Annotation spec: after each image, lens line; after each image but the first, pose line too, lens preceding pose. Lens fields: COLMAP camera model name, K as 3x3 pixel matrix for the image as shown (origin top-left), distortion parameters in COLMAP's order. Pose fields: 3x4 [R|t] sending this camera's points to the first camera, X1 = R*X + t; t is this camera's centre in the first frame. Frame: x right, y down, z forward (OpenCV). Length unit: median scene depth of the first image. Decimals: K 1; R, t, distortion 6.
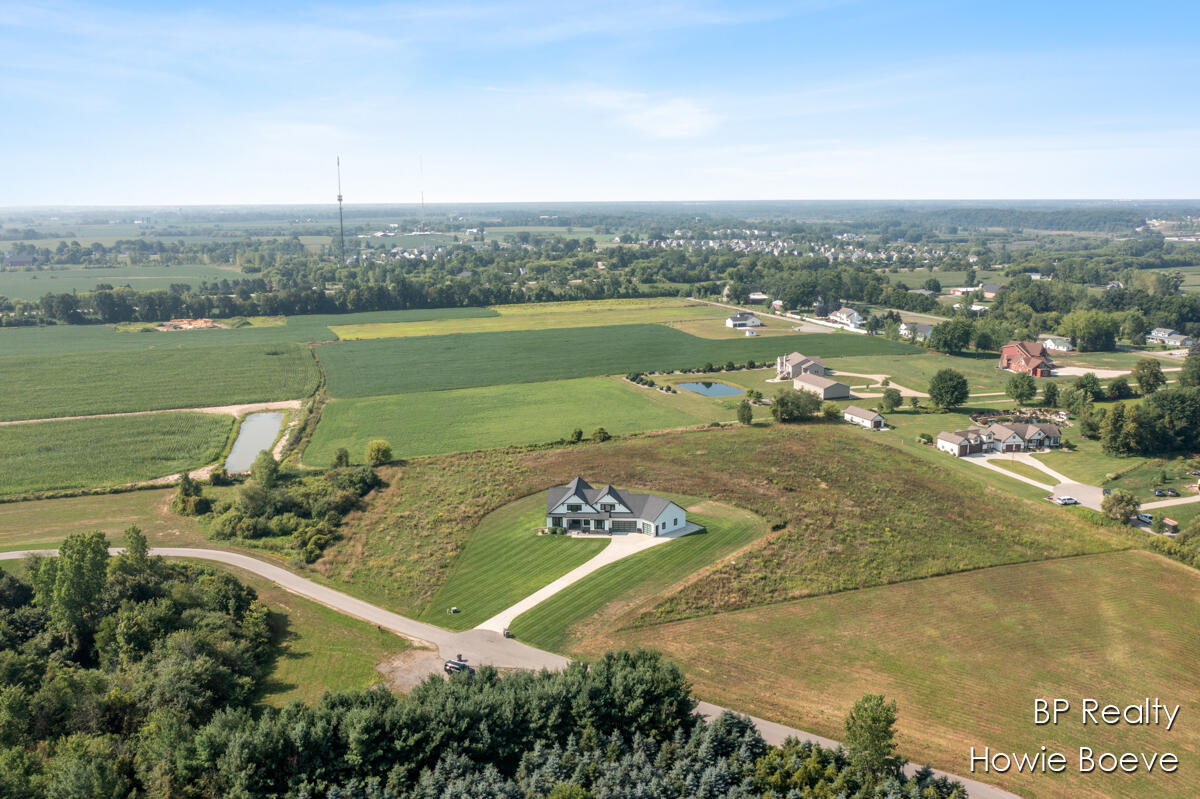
lens RADIAL K [[946.4, 0, 597.9], [0, 946.4, 376.5], [0, 0, 1]] dist [-0.028313, 0.005007]
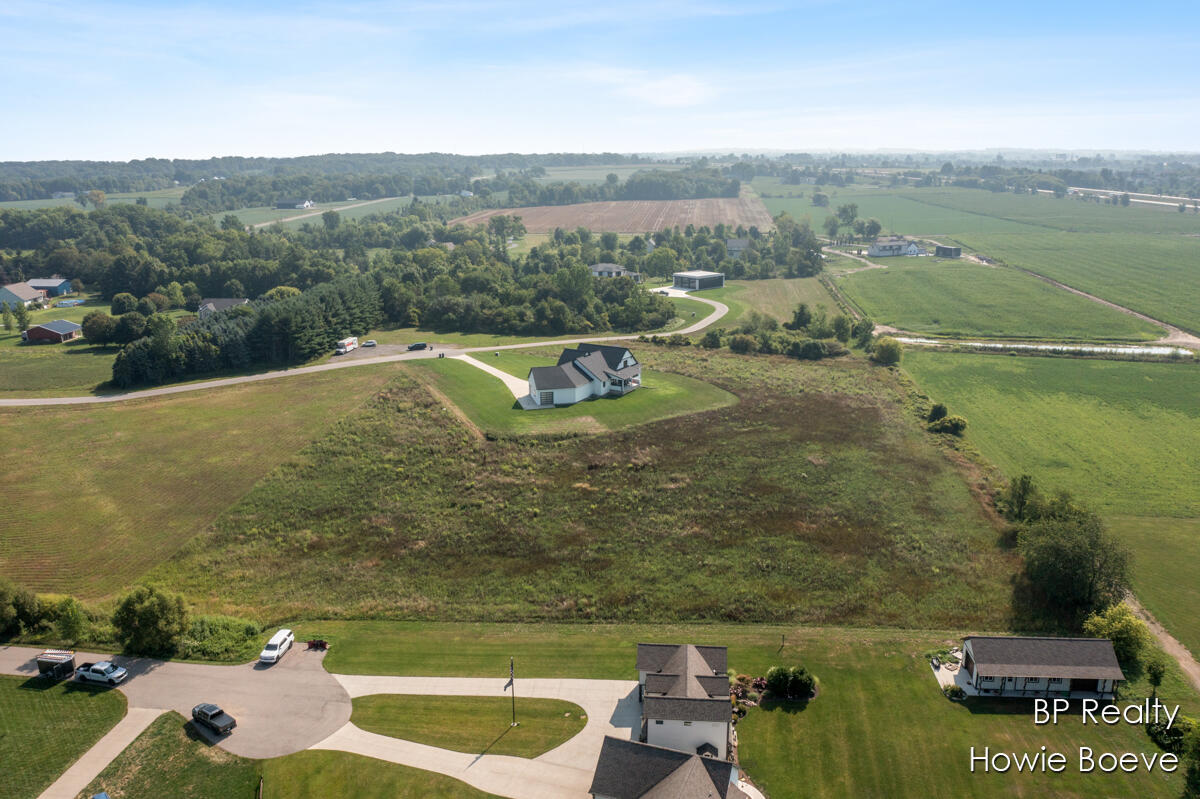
lens RADIAL K [[946.4, 0, 597.9], [0, 946.4, 376.5], [0, 0, 1]] dist [-0.028313, 0.005007]
pose [[-0.462286, 0.213176, -0.860725, 0.893592], [-0.154315, 0.936520, 0.314828, -0.181604], [0.873200, 0.278363, -0.400044, 1.444859]]
